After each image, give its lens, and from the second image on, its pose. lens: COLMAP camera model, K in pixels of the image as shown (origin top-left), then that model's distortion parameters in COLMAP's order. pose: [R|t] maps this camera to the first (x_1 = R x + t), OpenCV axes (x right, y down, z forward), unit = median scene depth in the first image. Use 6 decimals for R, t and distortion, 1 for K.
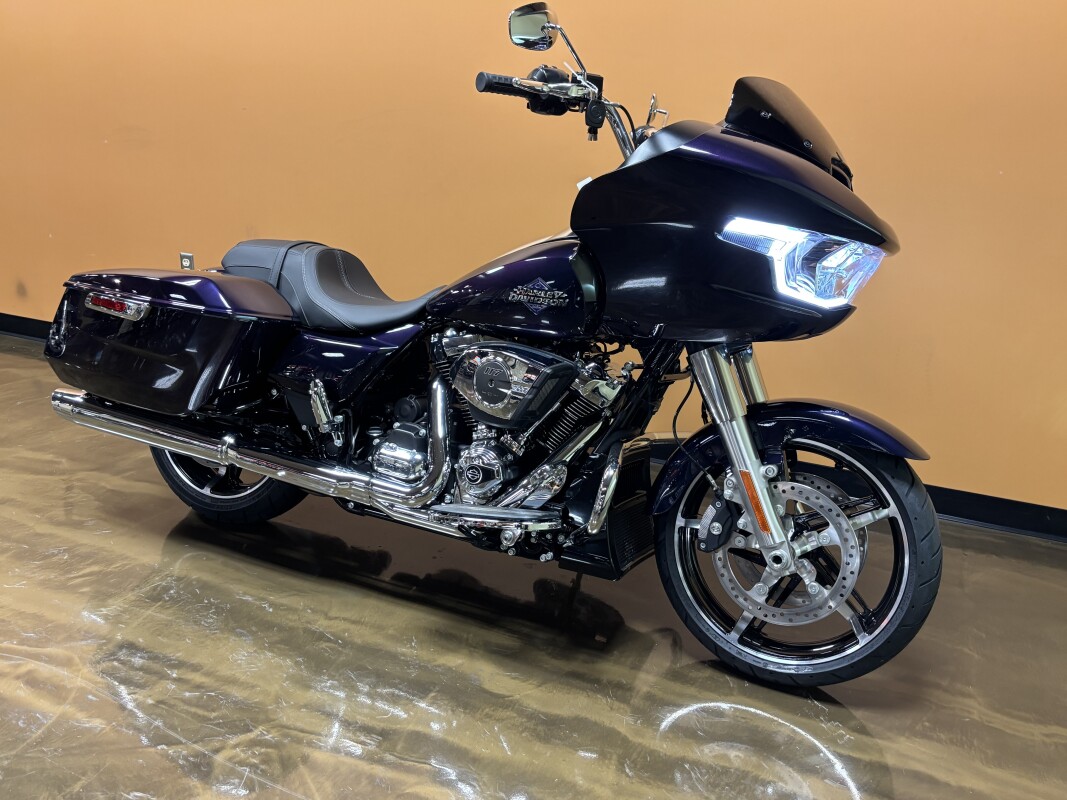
lens RADIAL K [[949.7, 0, 533.5], [0, 949.7, 400.0], [0, 0, 1]] dist [0.015001, -0.002089]
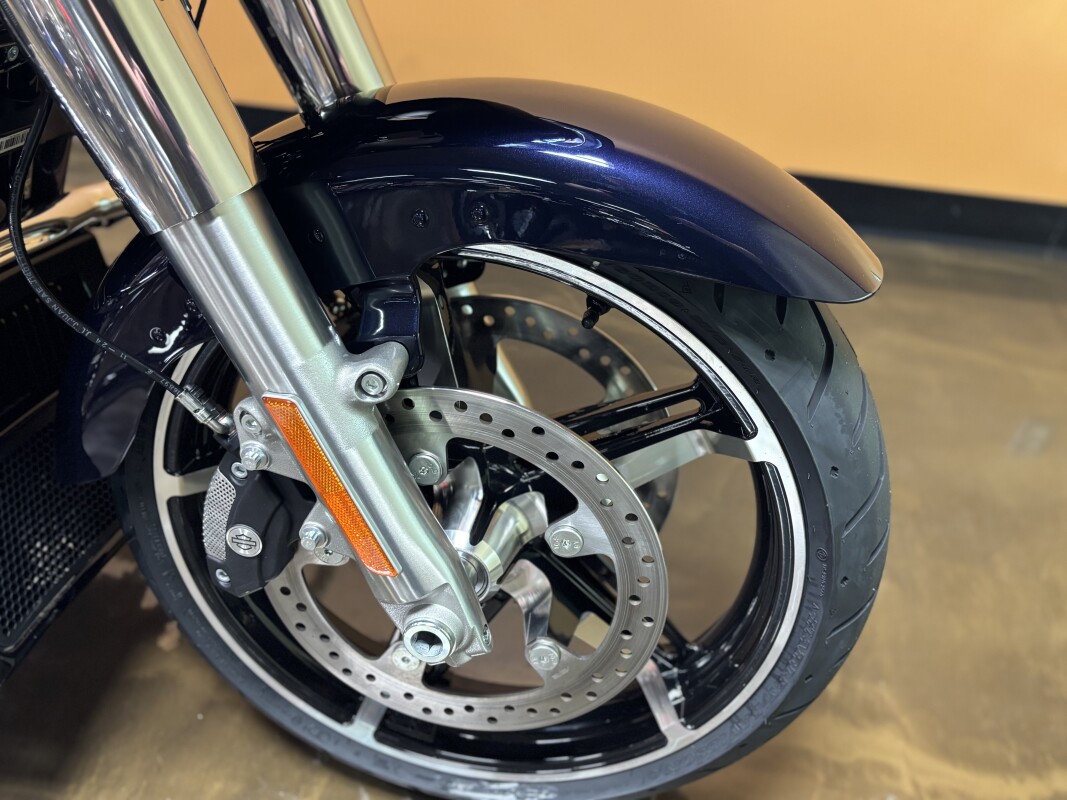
lens RADIAL K [[949.7, 0, 533.5], [0, 949.7, 400.0], [0, 0, 1]] dist [0.015001, -0.002089]
pose [[0.964478, -0.164789, 0.206461, 0.232021], [0.070654, 0.914018, 0.399473, -0.030664], [-0.254538, -0.370696, 0.893194, 0.719266]]
